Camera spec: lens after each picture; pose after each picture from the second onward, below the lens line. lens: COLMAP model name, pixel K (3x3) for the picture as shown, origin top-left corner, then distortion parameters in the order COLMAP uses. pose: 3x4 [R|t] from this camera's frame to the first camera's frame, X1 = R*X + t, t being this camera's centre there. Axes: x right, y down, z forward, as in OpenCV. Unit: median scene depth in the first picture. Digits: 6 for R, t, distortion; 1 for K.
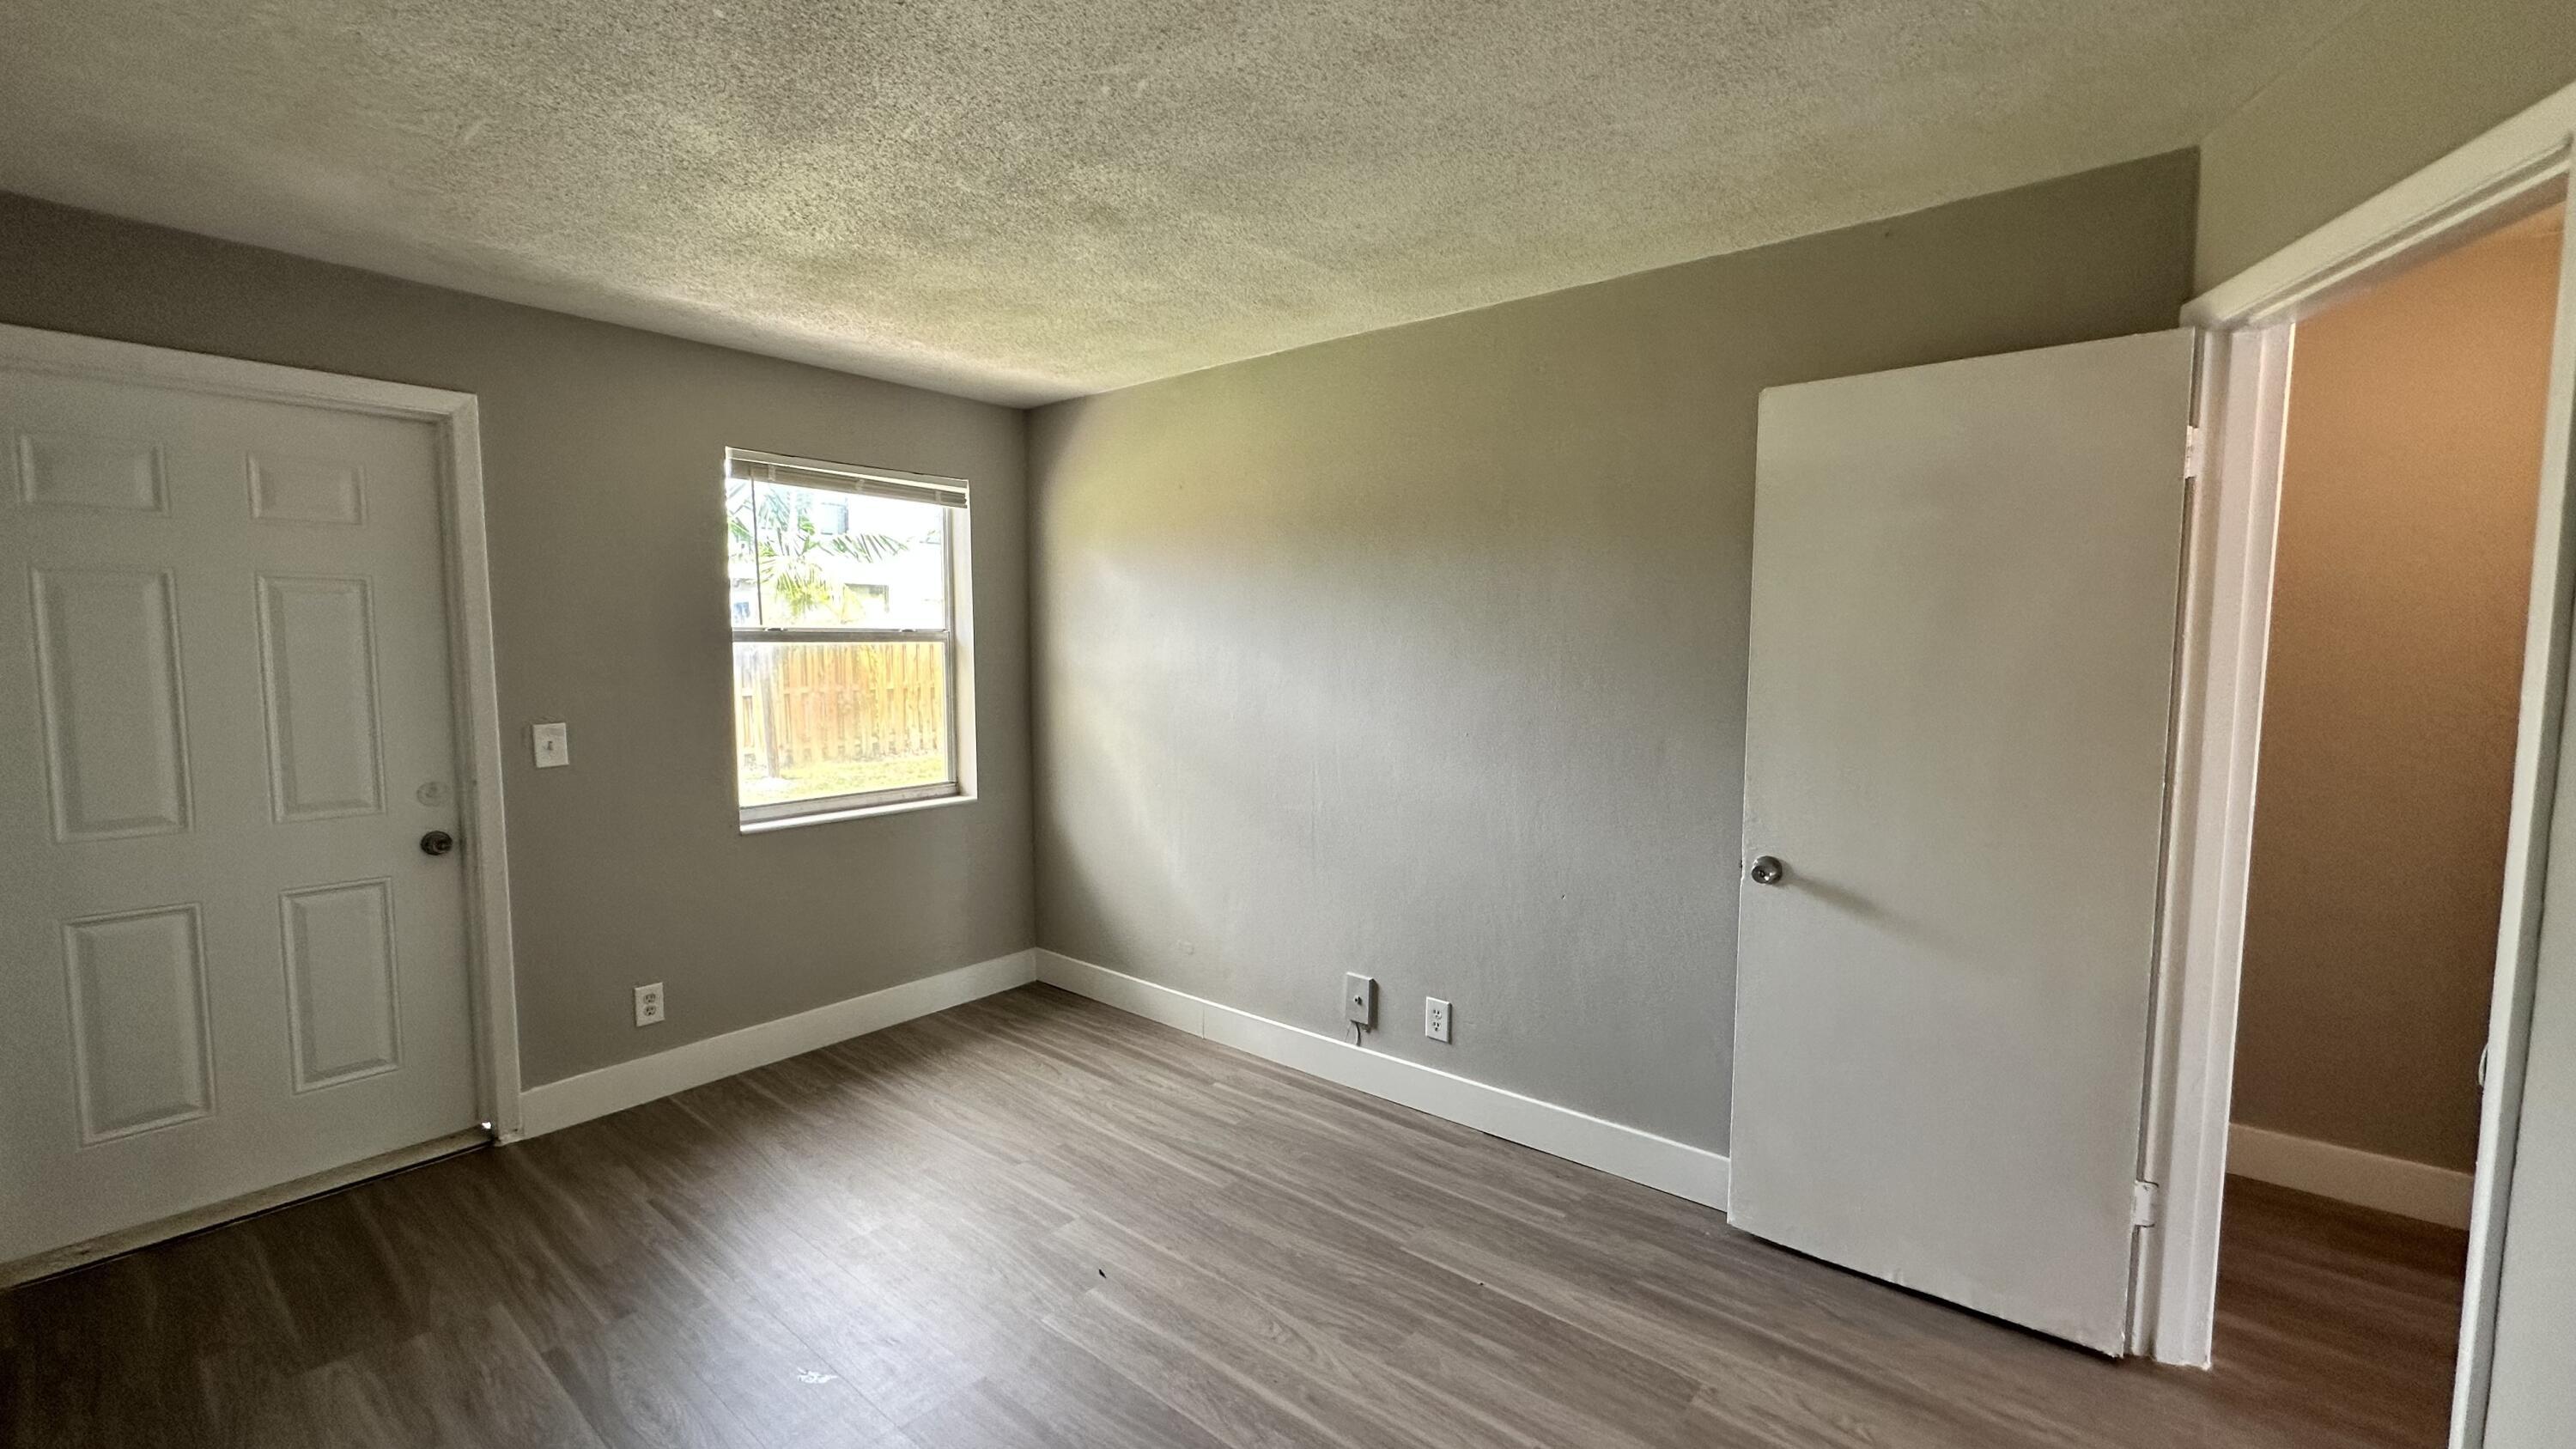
lens RADIAL K [[1029.4, 0, 1288.0], [0, 1029.4, 724.5], [0, 0, 1]] dist [-0.002360, 0.000623]
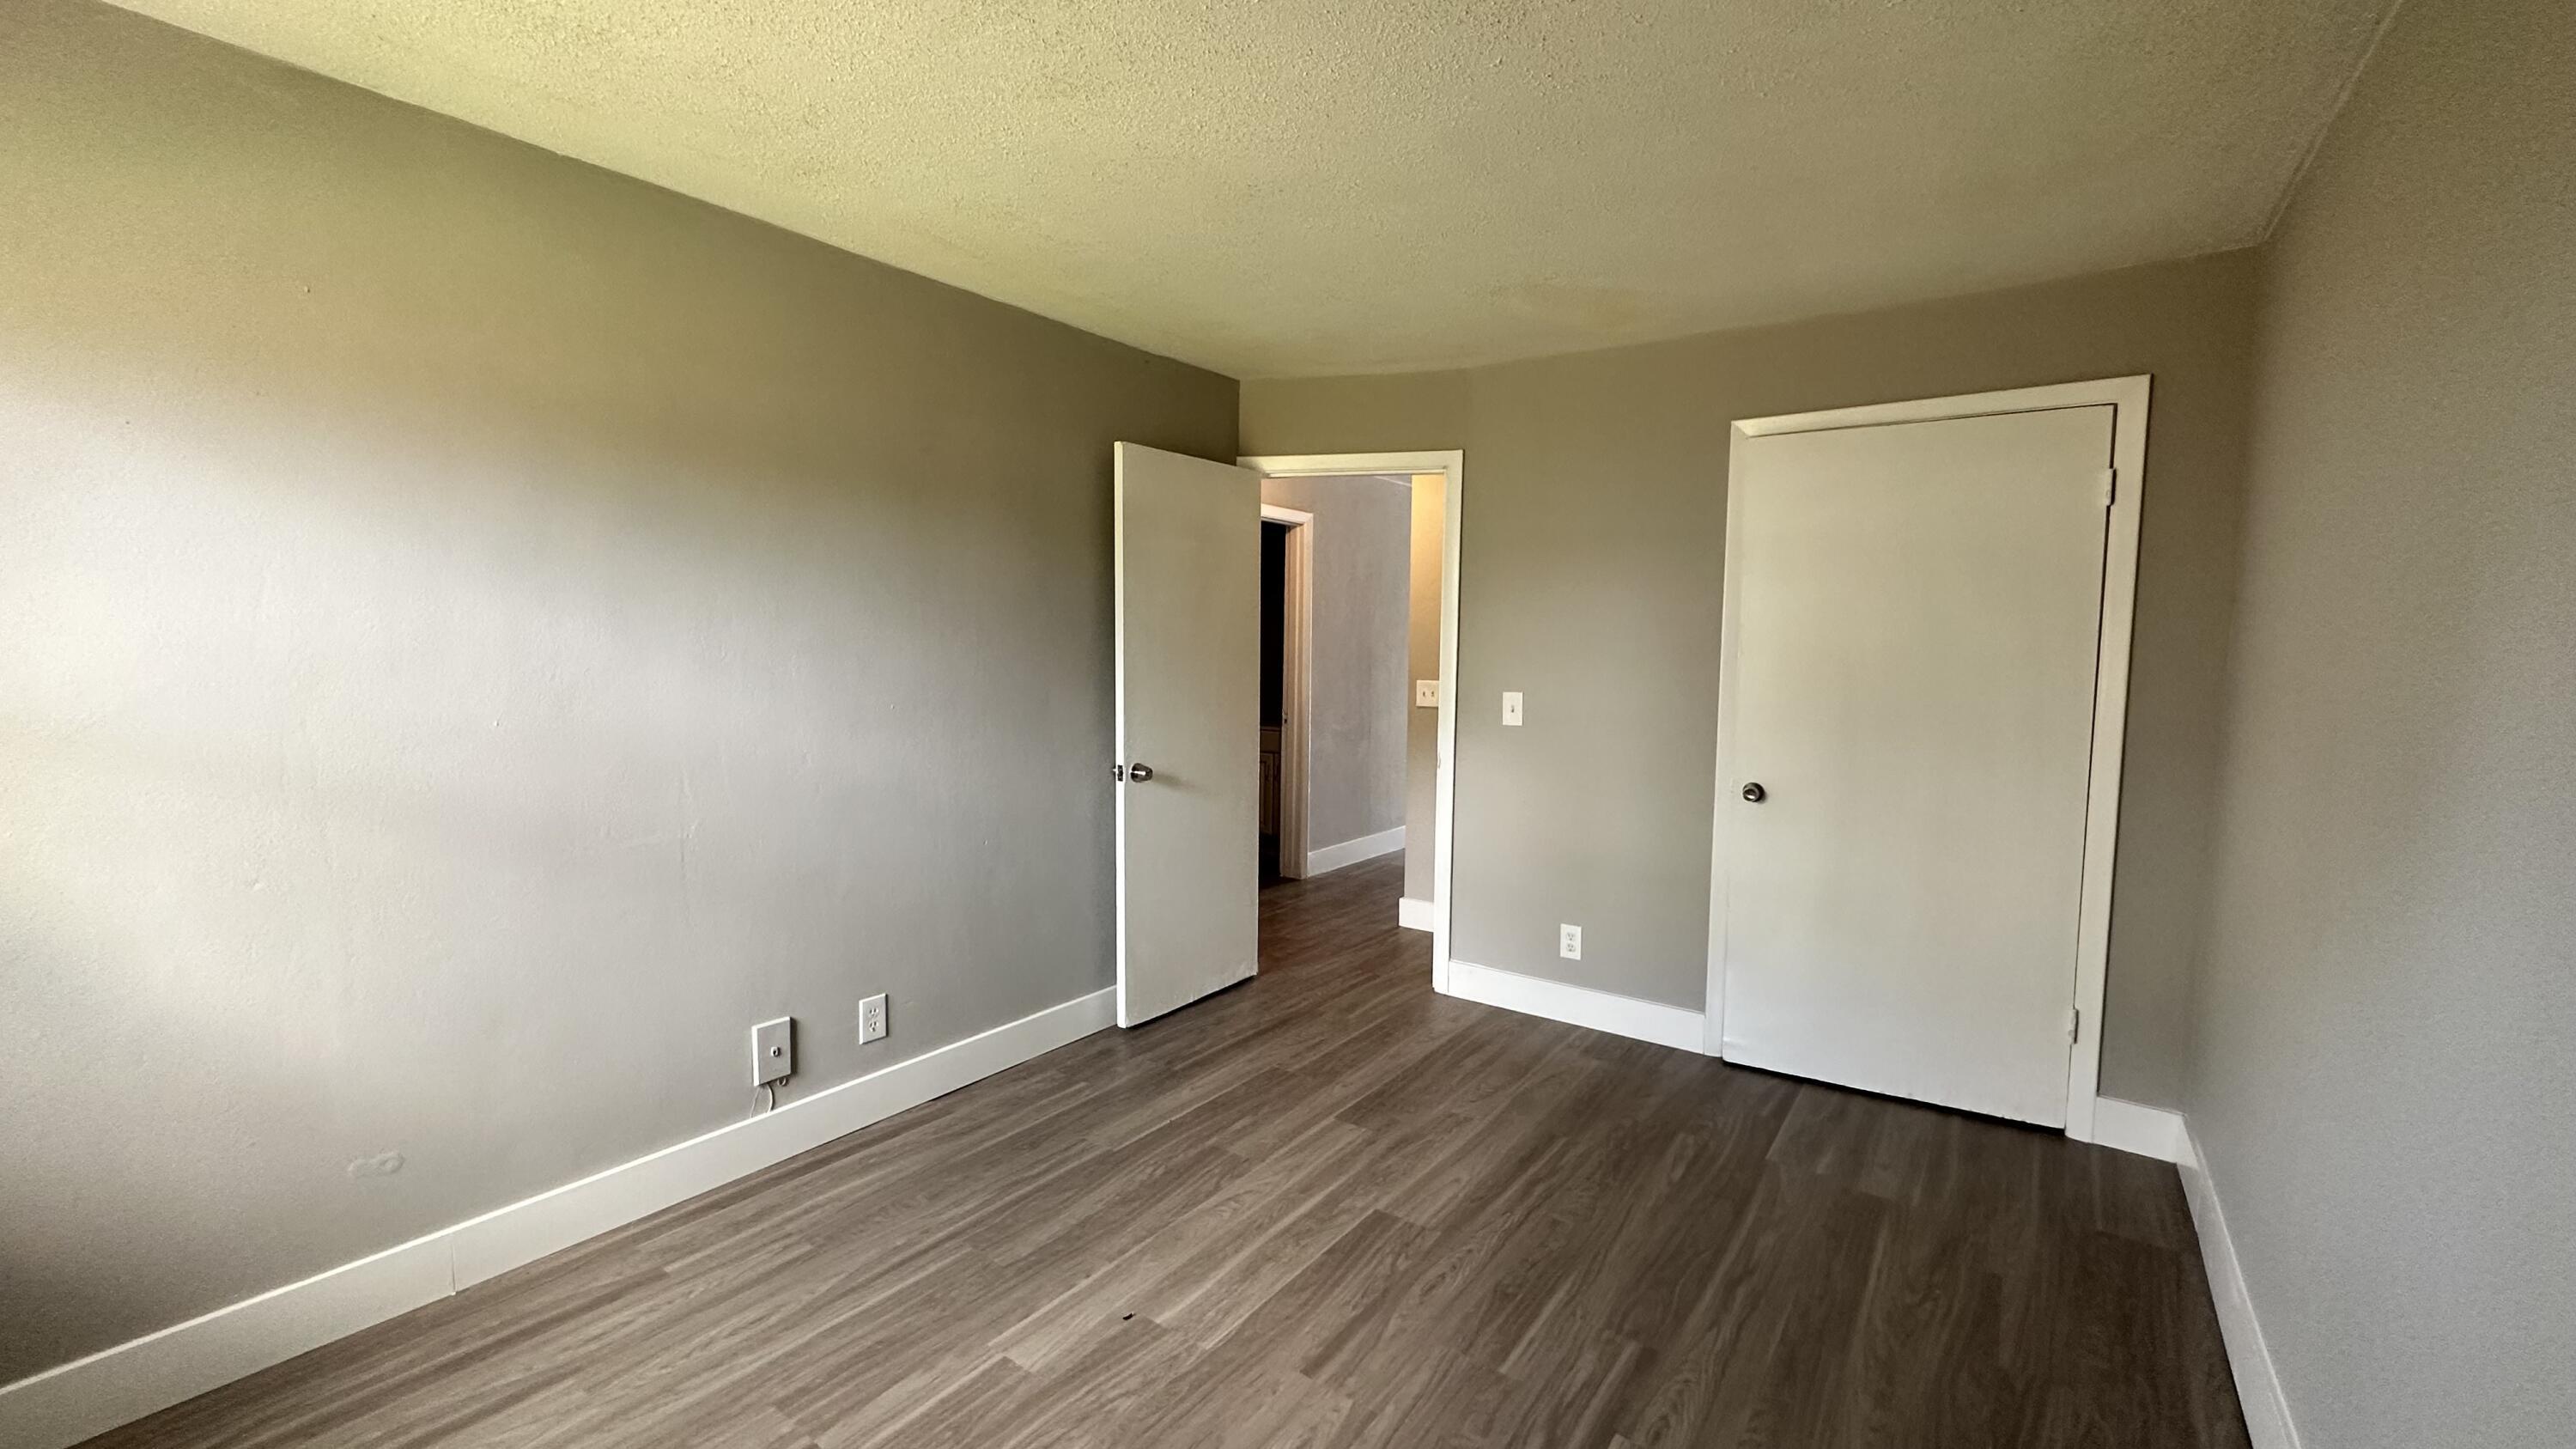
lens RADIAL K [[1029.4, 0, 1288.0], [0, 1029.4, 724.5], [0, 0, 1]] dist [-0.002360, 0.000623]
pose [[-0.049636, -0.086148, 0.995045, -0.827319], [0.066971, 0.993744, 0.089376, -0.036686], [-0.996520, 0.071075, -0.043556, 0.696409]]
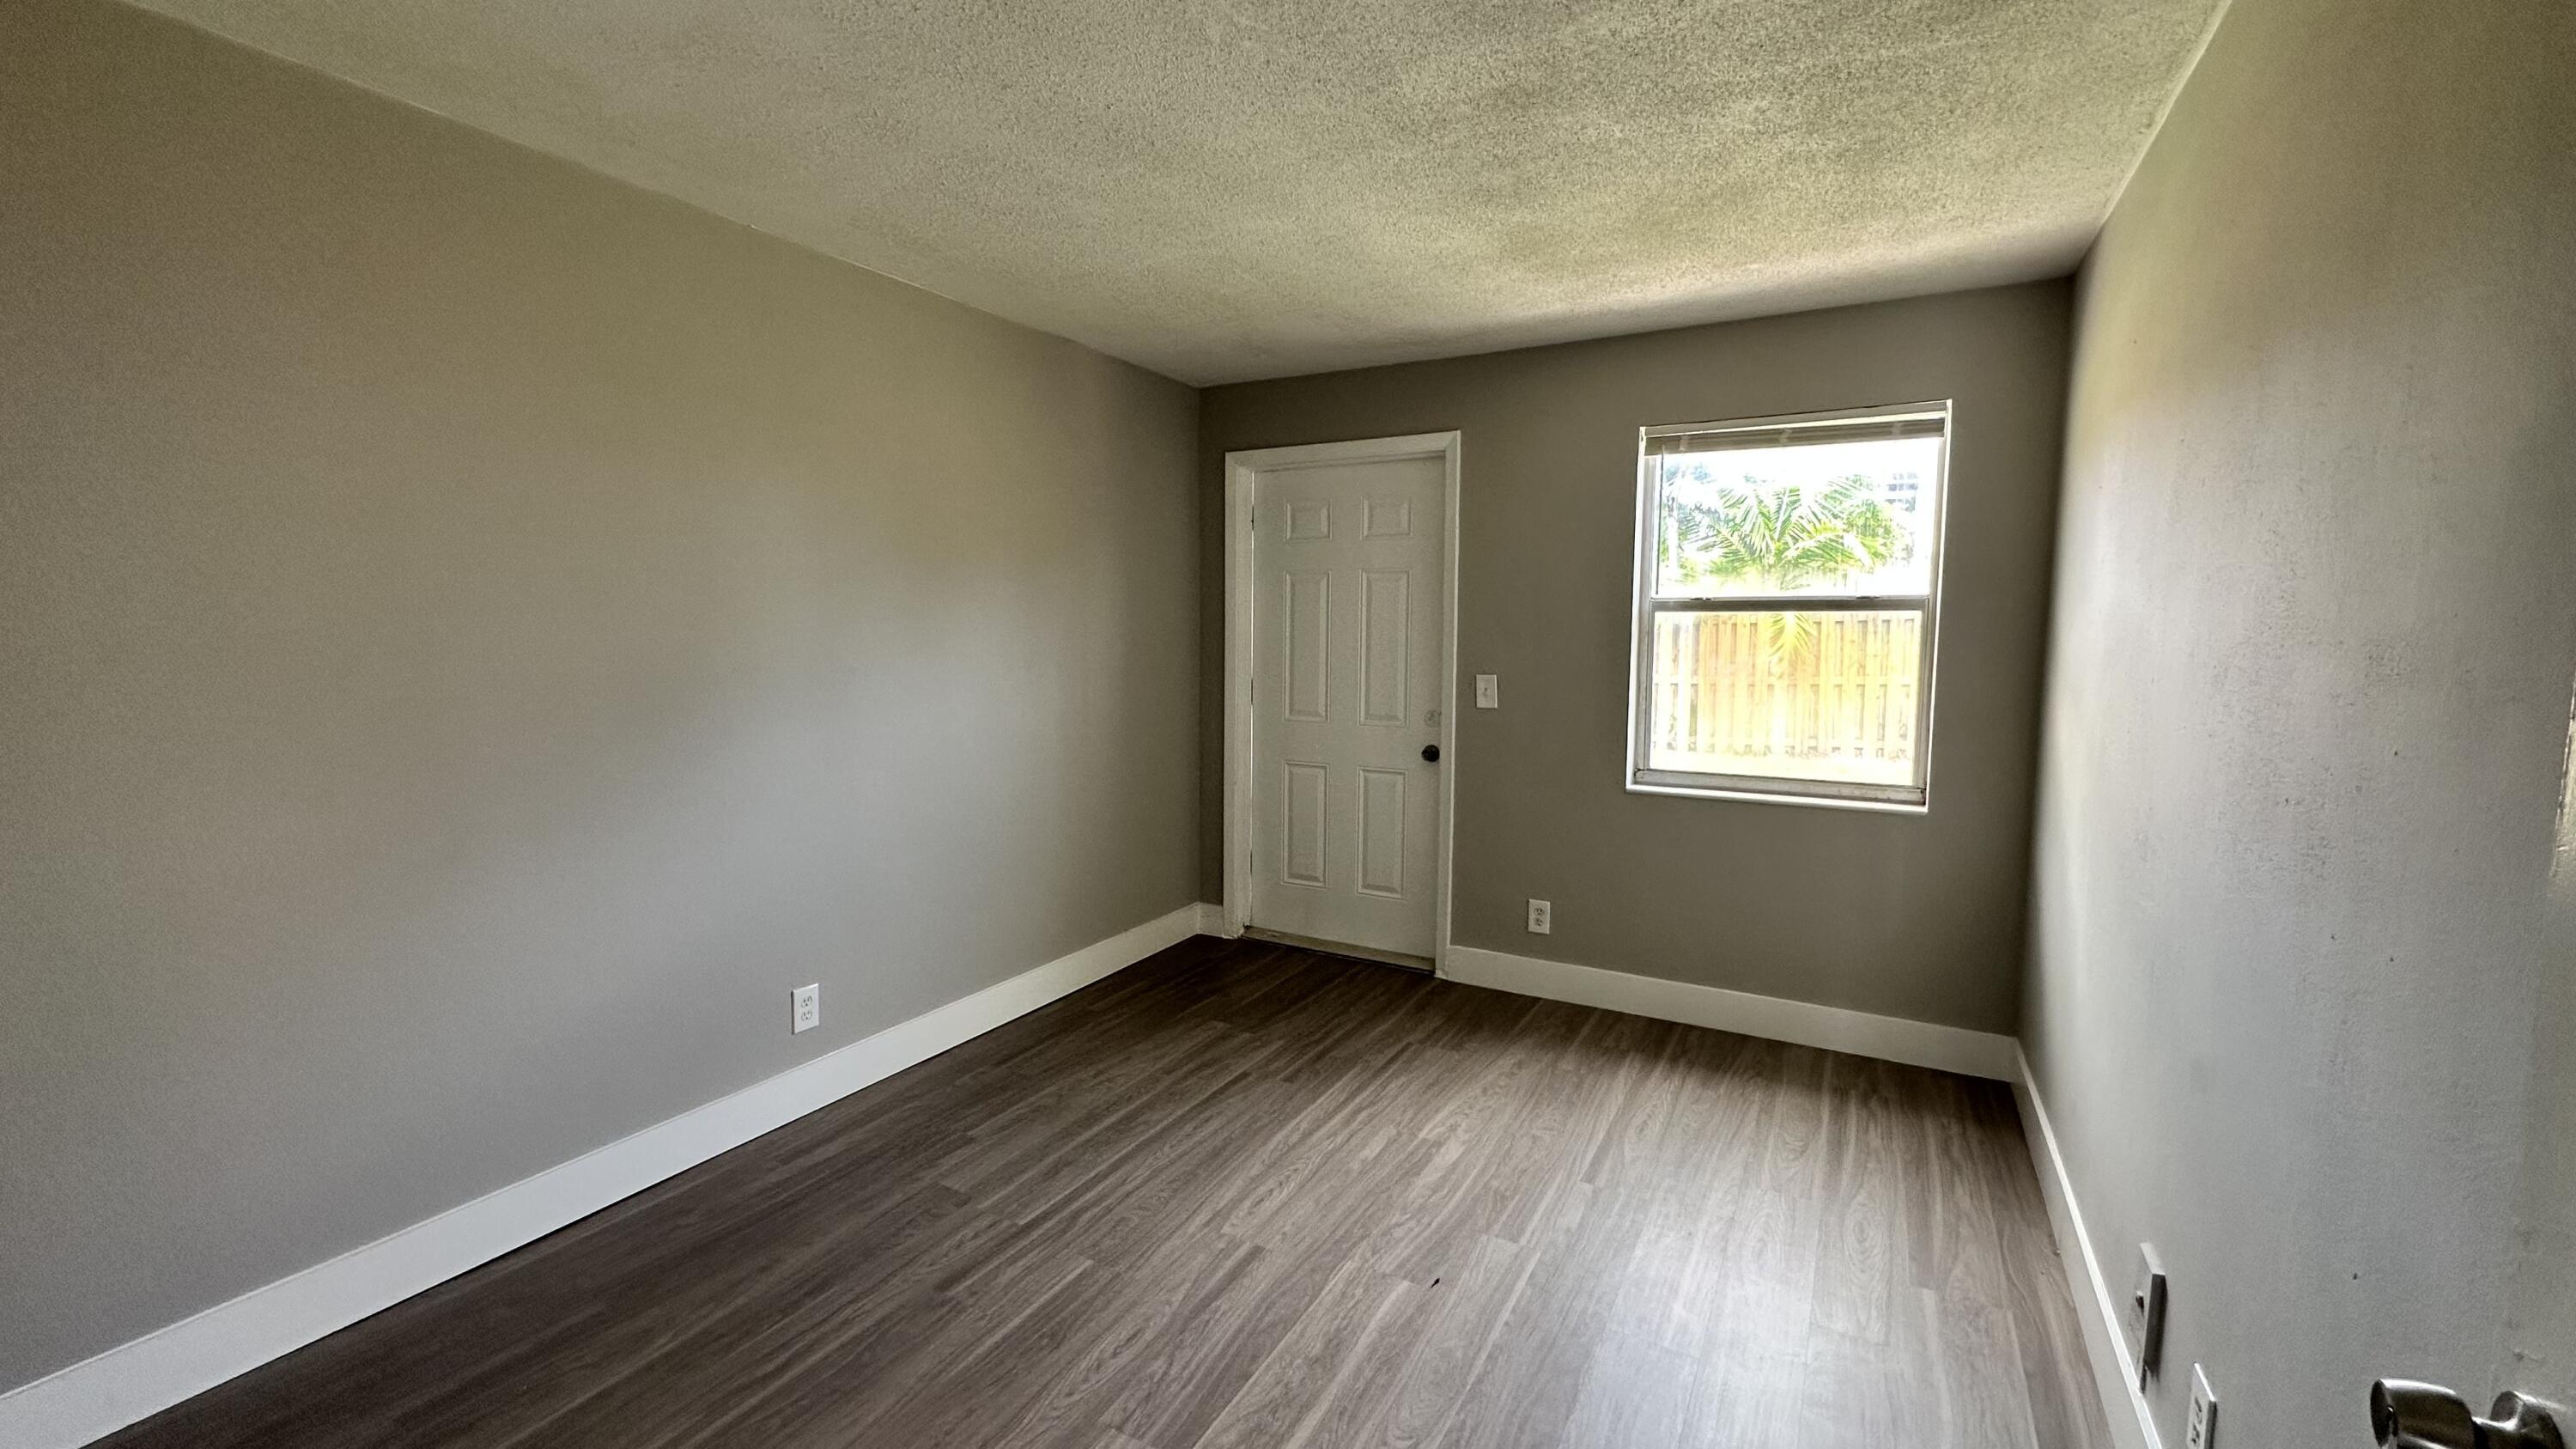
lens RADIAL K [[1029.4, 0, 1288.0], [0, 1029.4, 724.5], [0, 0, 1]] dist [-0.002360, 0.000623]
pose [[0.163122, 0.092080, -0.982300, 0.530594], [-0.083160, 0.993375, 0.079308, -0.021013], [0.983095, 0.068751, 0.169699, 0.546293]]
